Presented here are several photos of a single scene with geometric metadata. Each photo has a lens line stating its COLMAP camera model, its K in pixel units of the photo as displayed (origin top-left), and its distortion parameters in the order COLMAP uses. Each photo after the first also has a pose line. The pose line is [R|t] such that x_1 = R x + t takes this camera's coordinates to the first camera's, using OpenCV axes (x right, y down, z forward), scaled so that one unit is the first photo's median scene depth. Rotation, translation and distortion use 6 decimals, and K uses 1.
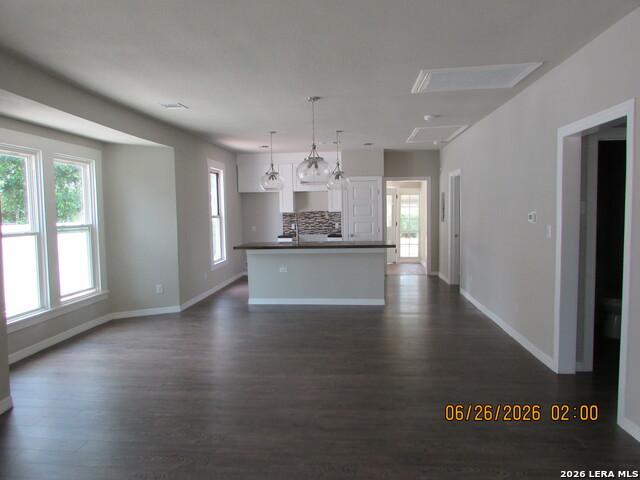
lens RADIAL K [[456.9, 0, 320.0], [0, 456.9, 240.0], [0, 0, 1]] dist [-0.030421, 0.001217]
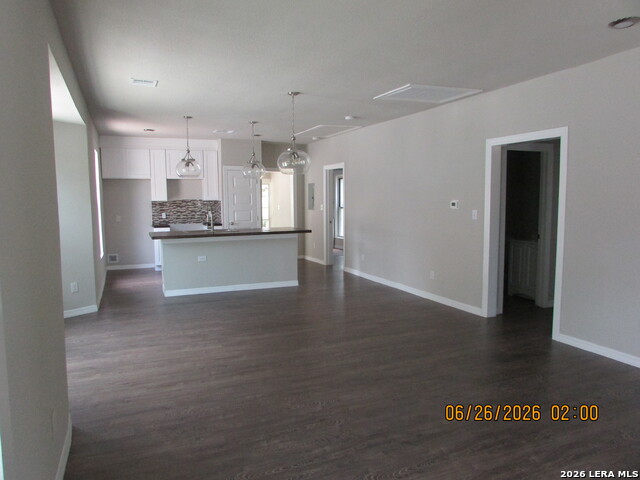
lens RADIAL K [[456.9, 0, 320.0], [0, 456.9, 240.0], [0, 0, 1]] dist [-0.030421, 0.001217]
pose [[0.878576, -0.034475, 0.476356, -0.243686], [0.024248, 0.999325, 0.027602, 0.003128], [-0.476986, -0.012700, 0.878819, 0.012151]]
